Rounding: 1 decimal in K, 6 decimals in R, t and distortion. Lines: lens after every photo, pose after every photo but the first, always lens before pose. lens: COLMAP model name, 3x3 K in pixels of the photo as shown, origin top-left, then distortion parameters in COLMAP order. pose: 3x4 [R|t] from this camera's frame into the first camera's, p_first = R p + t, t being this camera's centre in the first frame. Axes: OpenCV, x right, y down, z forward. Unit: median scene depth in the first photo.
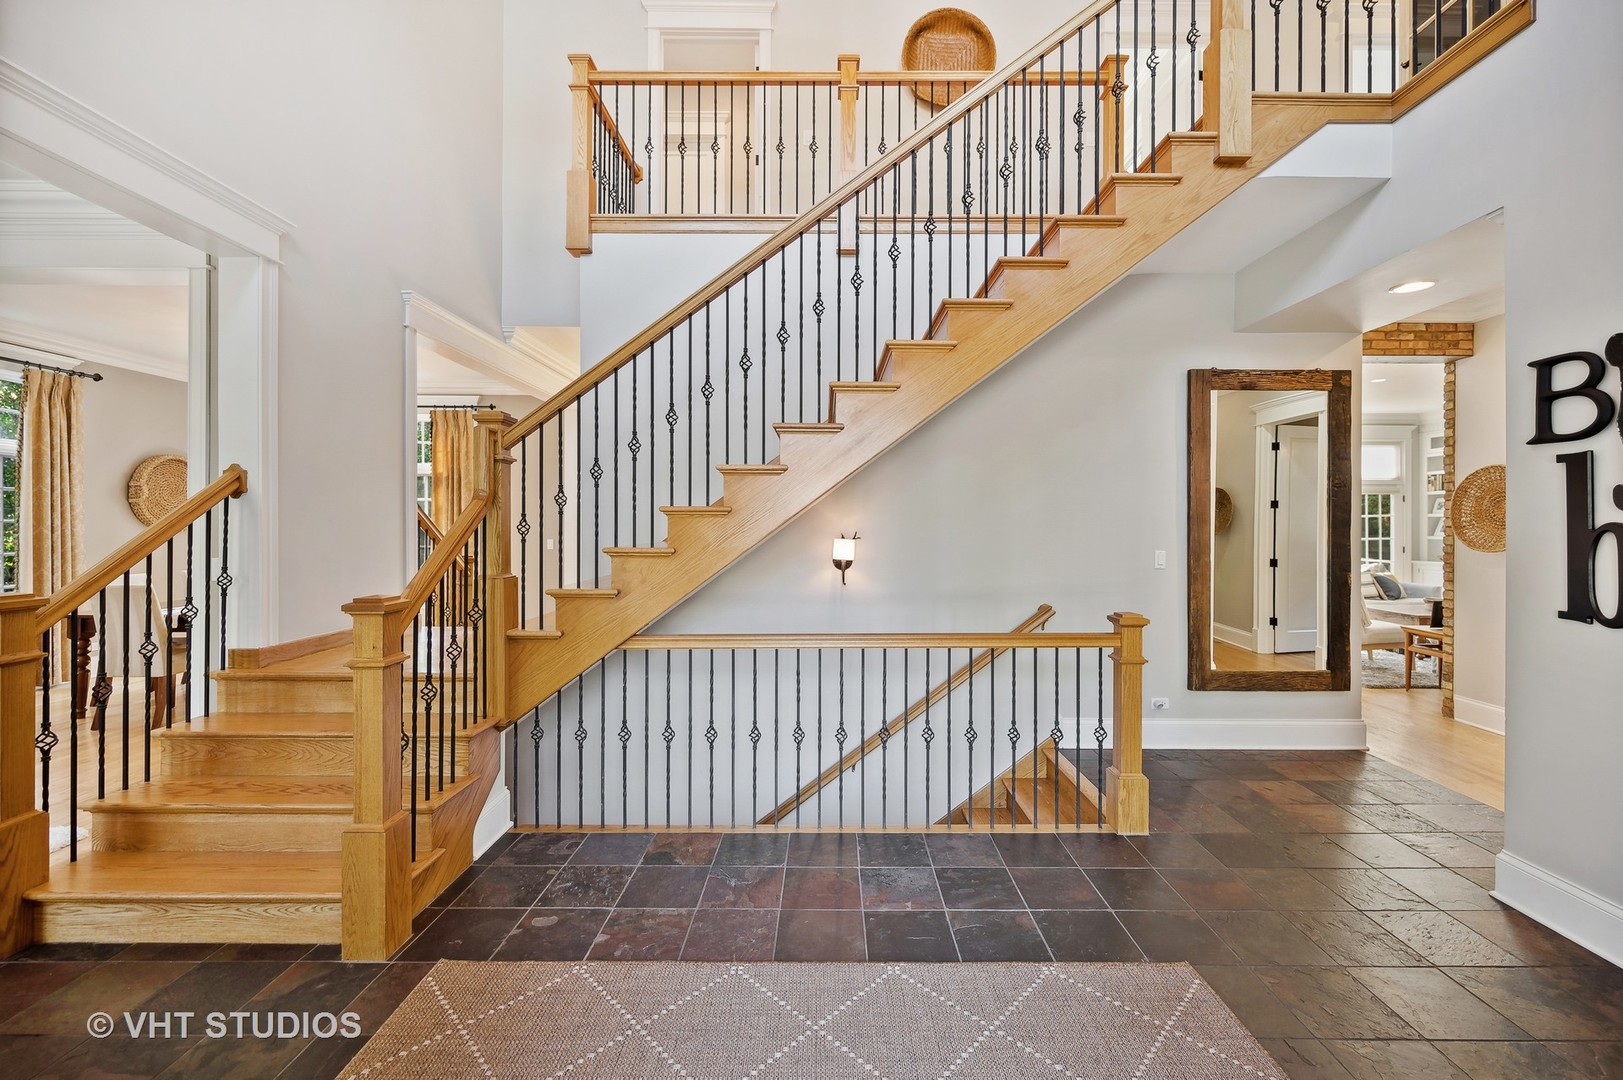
lens RADIAL K [[673.3, 0, 802.7], [0, 673.3, 530.5], [0, 0, 1]] dist [-0.000239, 0.000627]
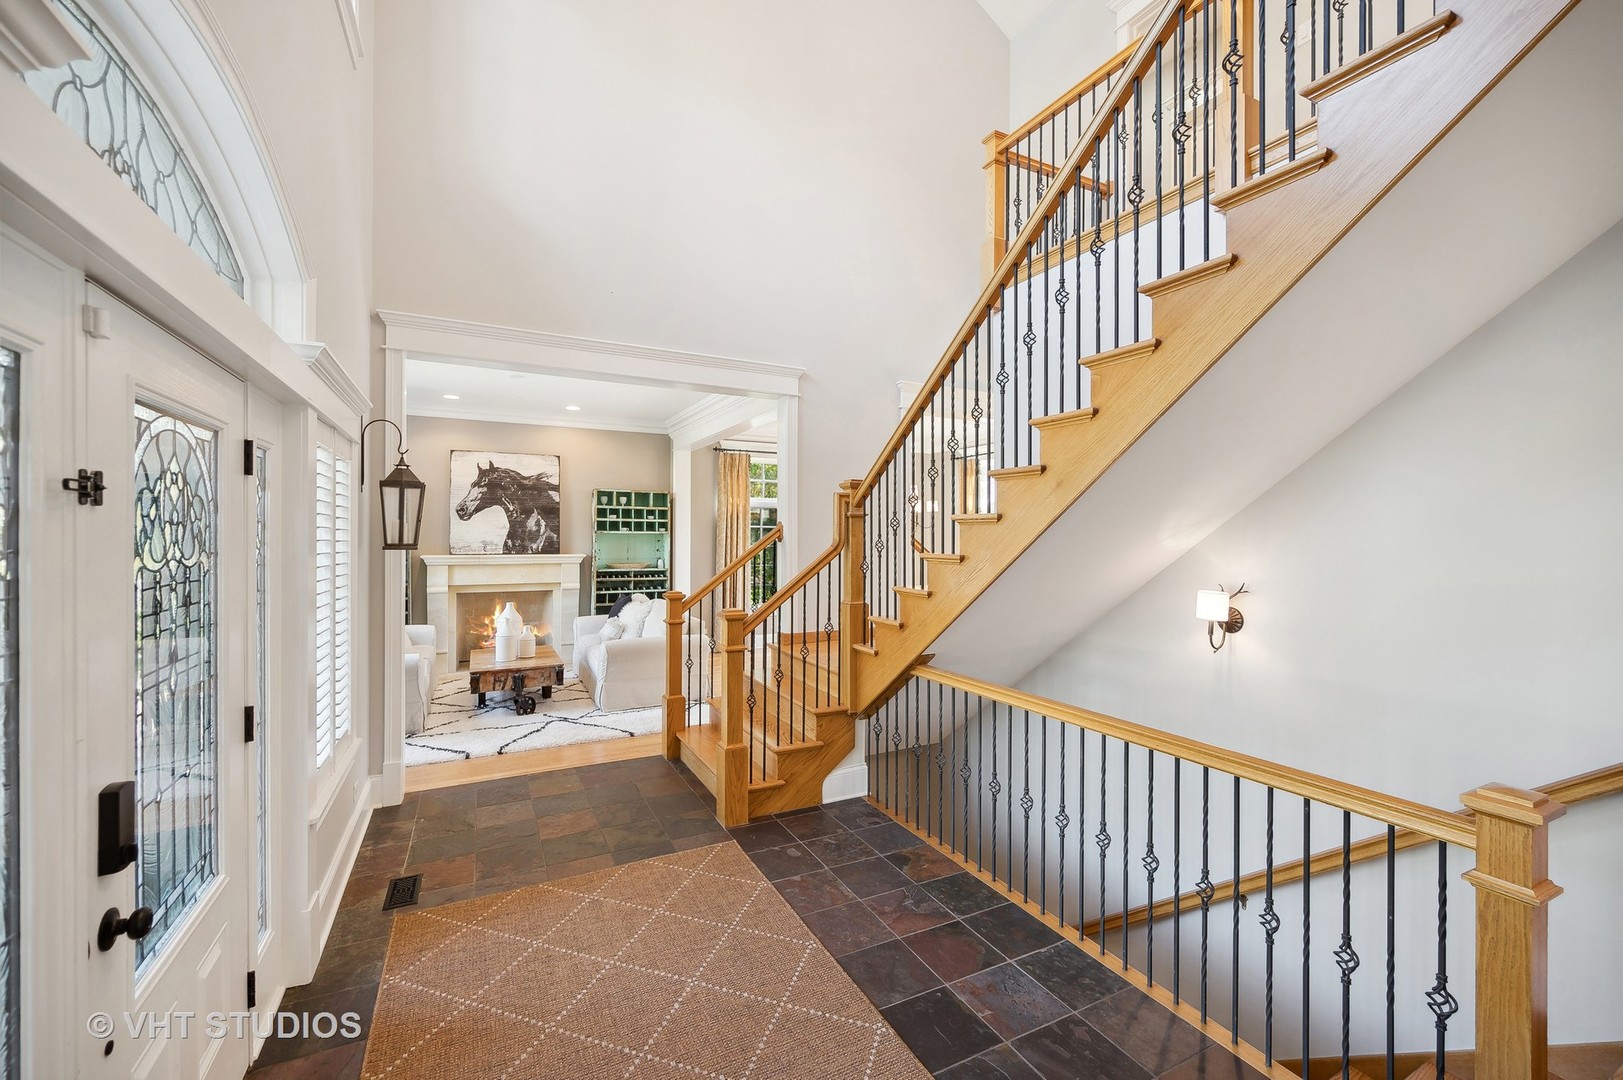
lens RADIAL K [[673.3, 0, 802.5], [0, 673.3, 552.7], [0, 0, 1]] dist [-0.000239, 0.000627]
pose [[0.438135, 0.022042, -0.898639, 0.741363], [-0.009976, 0.999757, 0.019658, -0.060948], [0.898854, 0.000352, 0.438249, 0.342304]]
